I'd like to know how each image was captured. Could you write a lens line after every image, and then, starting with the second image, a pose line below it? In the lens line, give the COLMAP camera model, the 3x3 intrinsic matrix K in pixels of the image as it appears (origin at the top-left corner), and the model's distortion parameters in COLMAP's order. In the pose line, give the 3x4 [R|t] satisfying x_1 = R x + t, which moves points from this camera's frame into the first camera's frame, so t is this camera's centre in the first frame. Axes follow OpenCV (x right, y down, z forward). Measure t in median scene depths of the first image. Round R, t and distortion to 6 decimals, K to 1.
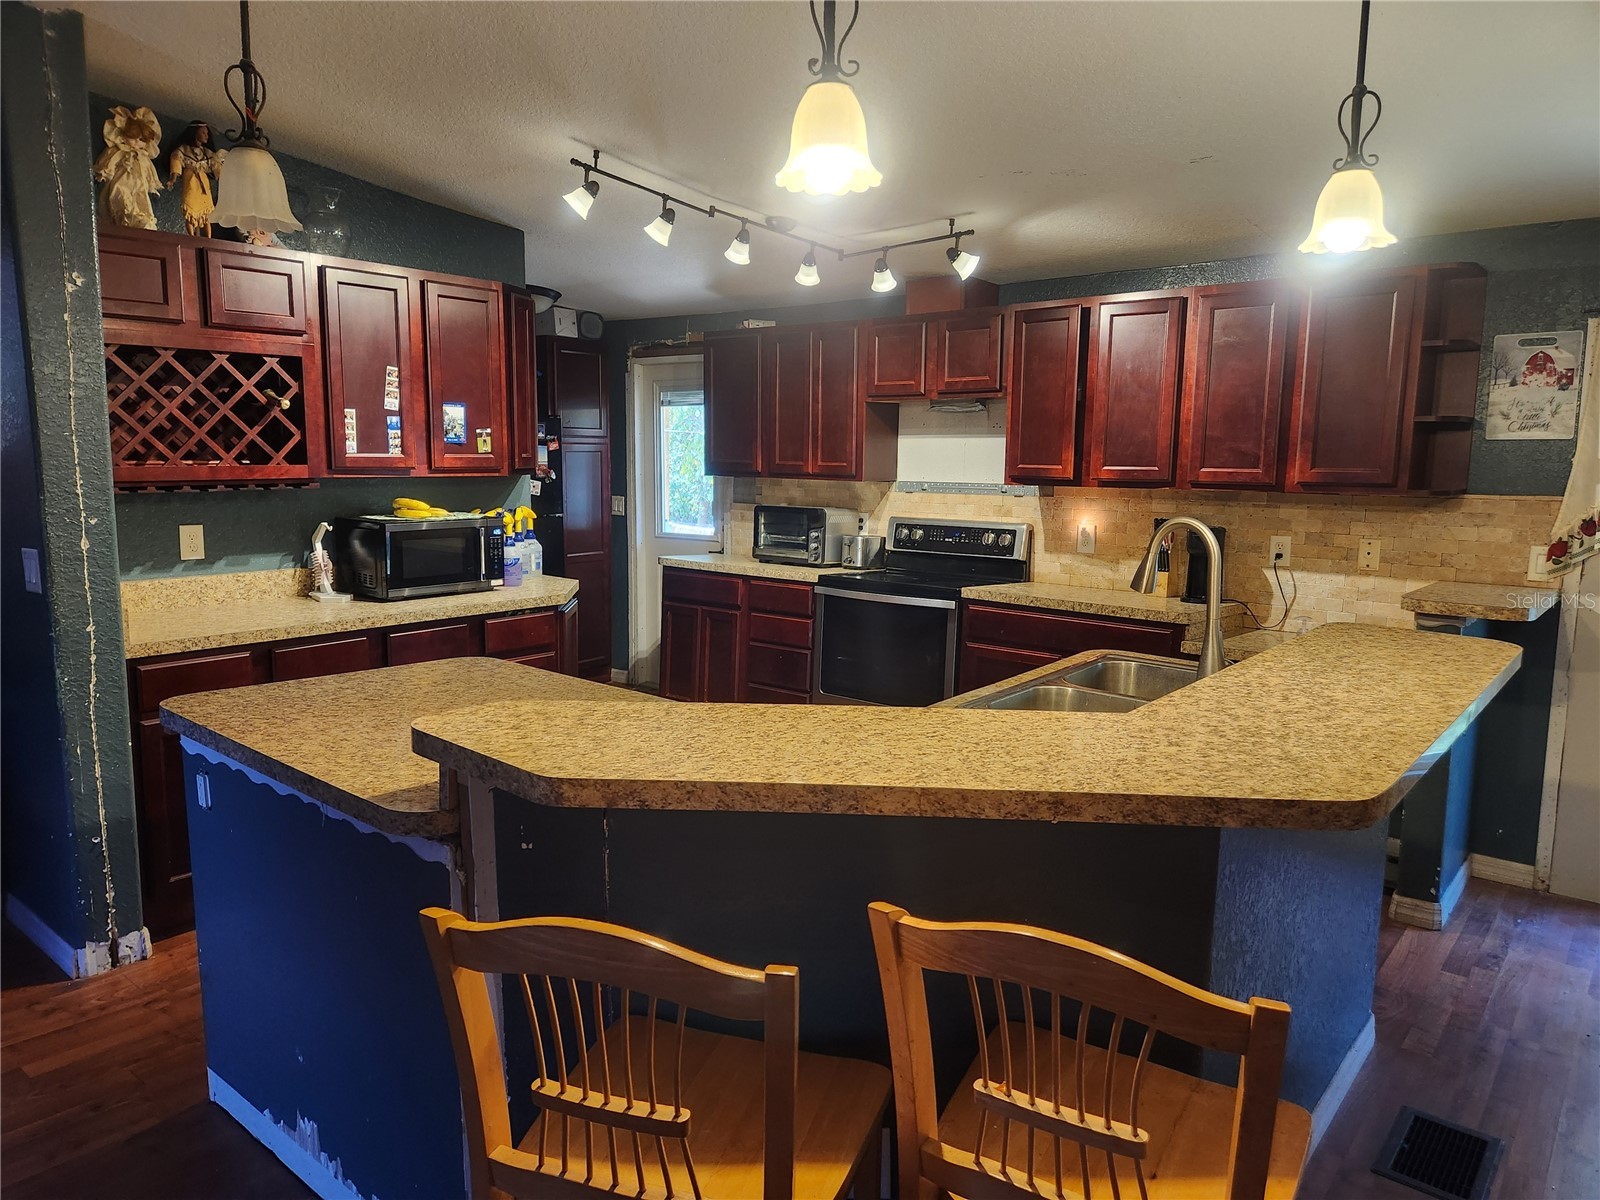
lens RADIAL K [[1055.5, 0, 801.3], [0, 1055.5, 598.0], [0, 0, 1]] dist [0.043346, -0.011424]
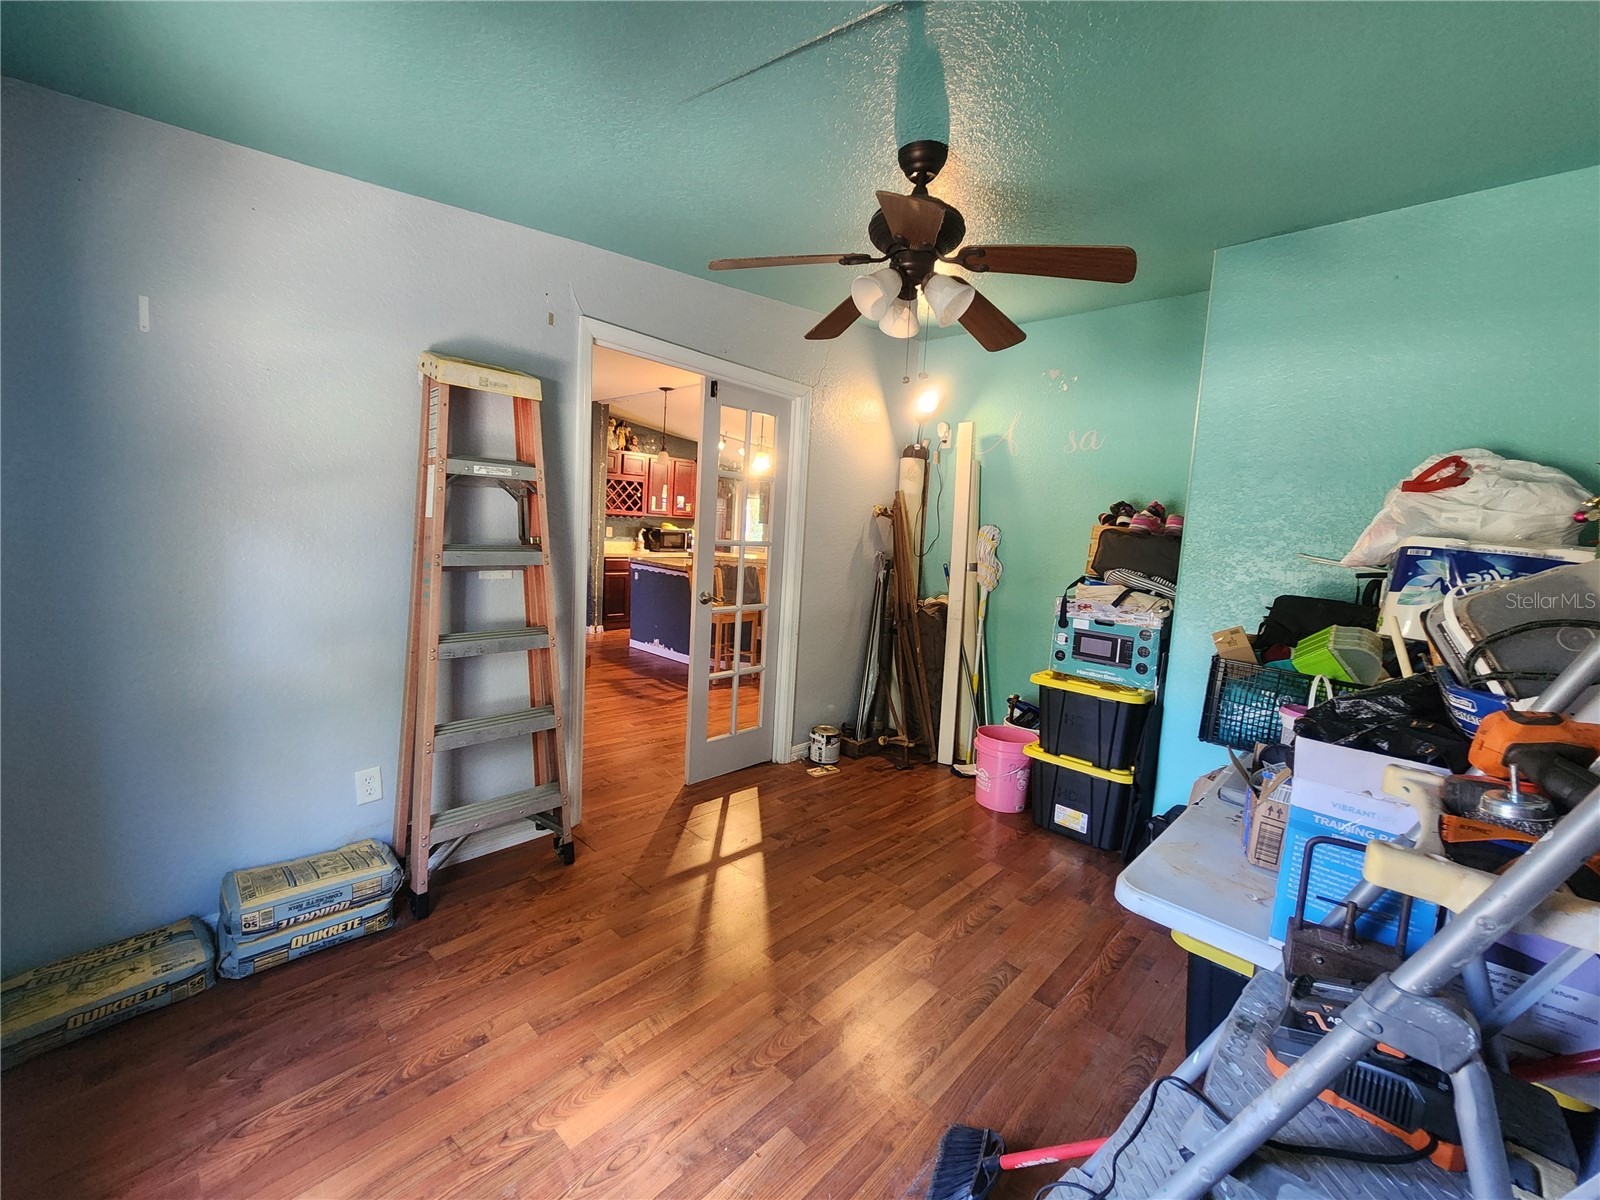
lens RADIAL K [[647.7, 0, 802.1], [0, 647.7, 595.6], [0, 0, 1]] dist [0.003405, 0.000152]
pose [[0.996570, 0.054265, -0.062480, 0.208866], [-0.056265, 0.997944, -0.030706, 0.178760], [0.060685, 0.034116, 0.997574, -1.048031]]
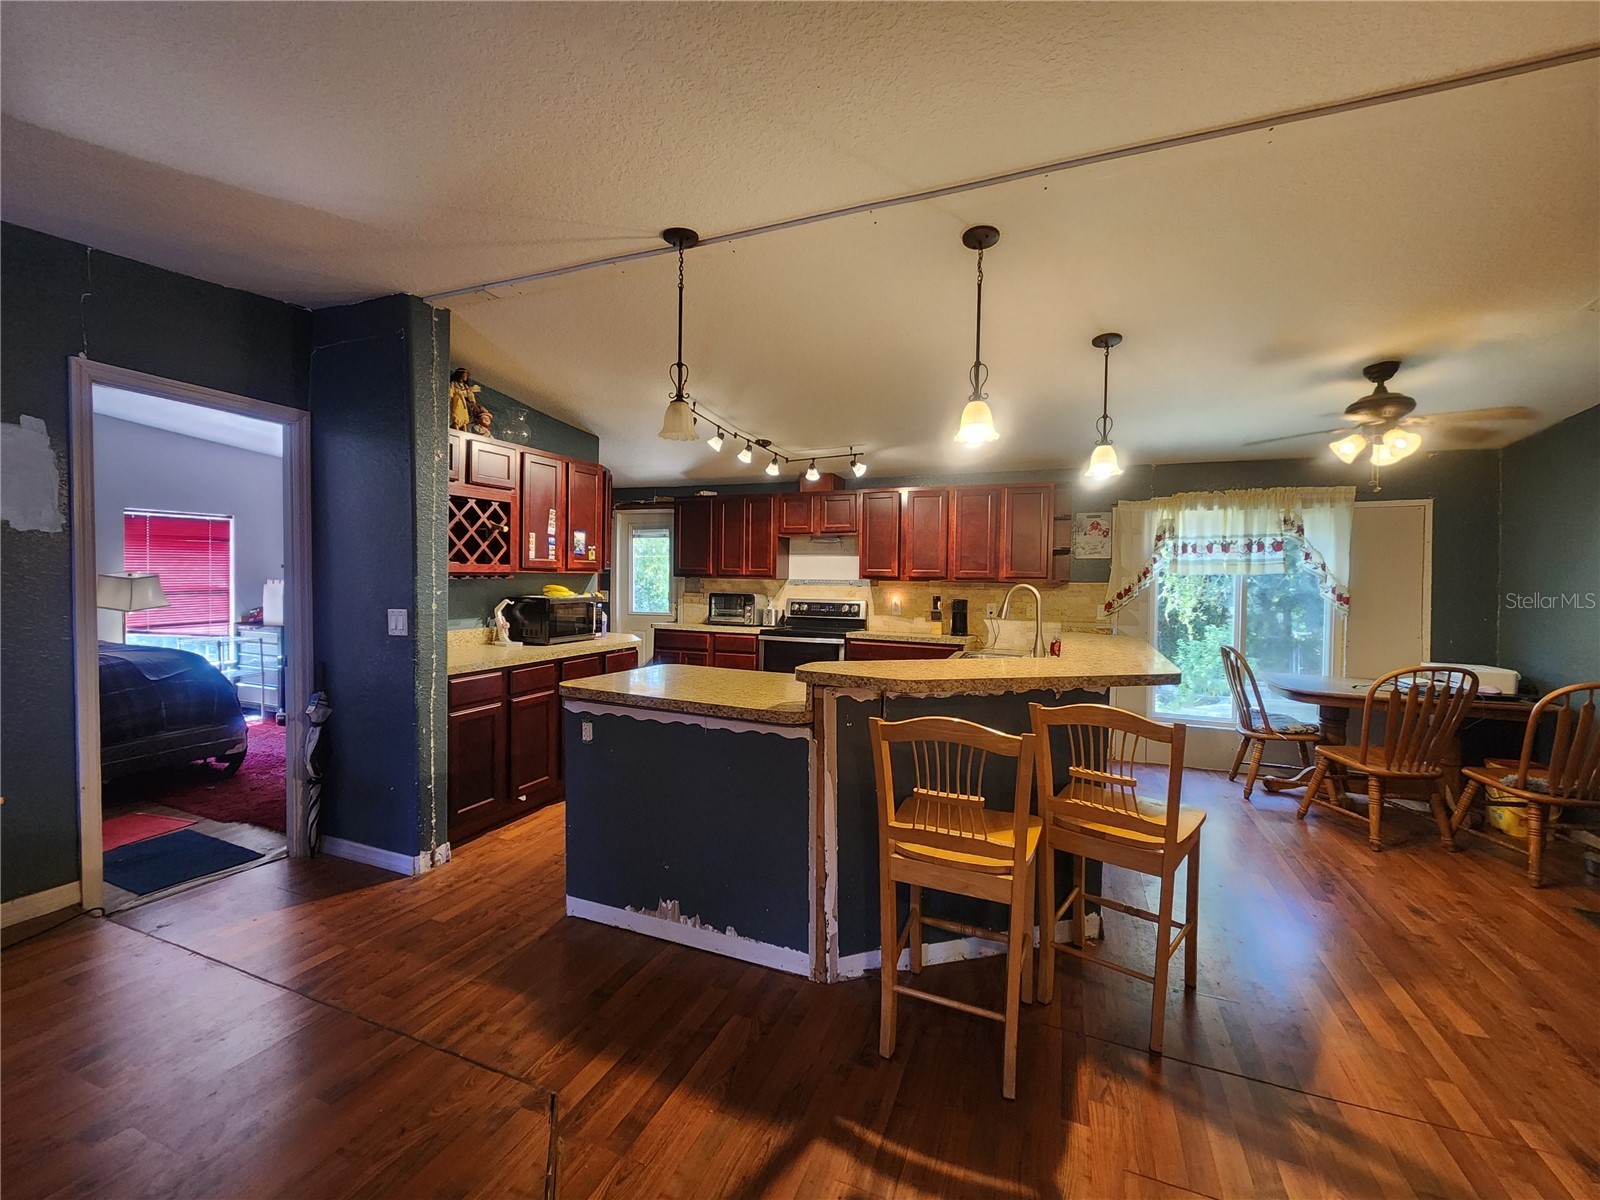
lens RADIAL K [[647.7, 0, 797.5], [0, 647.7, 595.7], [0, 0, 1]] dist [0.003405, 0.000152]
pose [[0.954551, -0.006313, 0.297981, -0.307616], [0.037579, 0.994346, -0.099315, 0.040927], [-0.295670, 0.105999, 0.949391, -0.103973]]
